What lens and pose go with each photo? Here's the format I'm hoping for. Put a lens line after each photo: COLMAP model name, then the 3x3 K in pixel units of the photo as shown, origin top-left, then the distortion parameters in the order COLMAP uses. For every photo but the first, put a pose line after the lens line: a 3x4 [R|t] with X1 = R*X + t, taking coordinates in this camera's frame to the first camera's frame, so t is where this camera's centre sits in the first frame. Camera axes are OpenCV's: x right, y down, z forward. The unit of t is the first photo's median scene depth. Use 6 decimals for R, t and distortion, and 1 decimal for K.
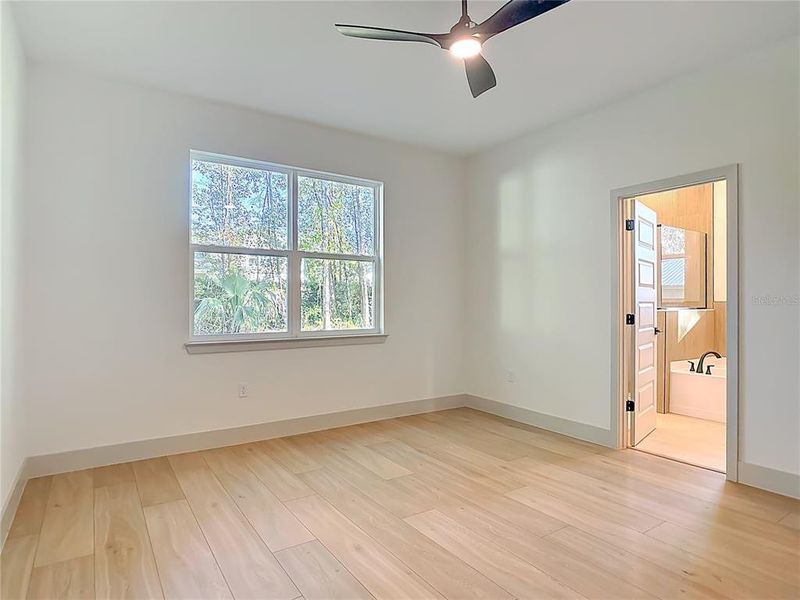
lens RADIAL K [[477.1, 0, 396.4], [0, 477.1, 292.4], [0, 0, 1]] dist [0.014363, -0.010692]
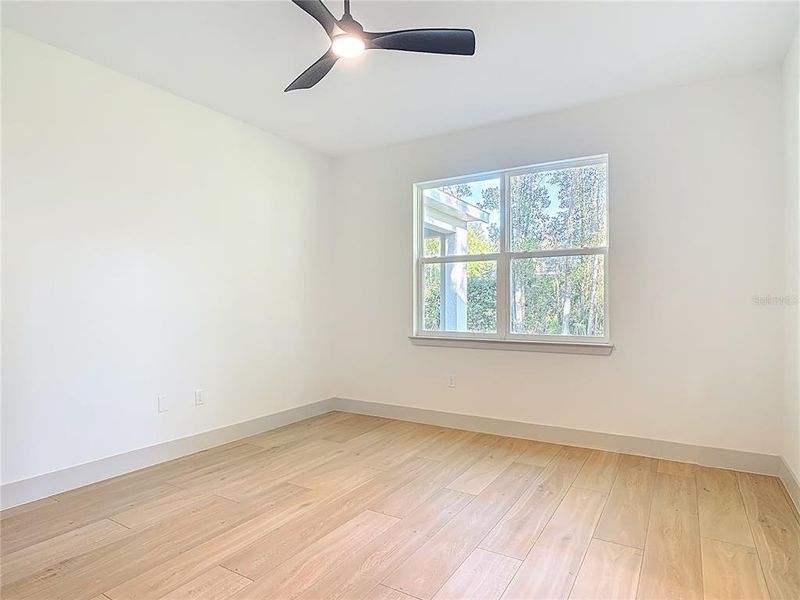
lens RADIAL K [[477.1, 0, 398.3], [0, 477.1, 299.2], [0, 0, 1]] dist [0.014363, -0.010692]
pose [[0.406426, -0.009438, -0.913635, 0.779610], [0.019587, 0.999807, -0.001615, 0.008534], [0.913474, -0.017239, 0.406532, 0.493830]]
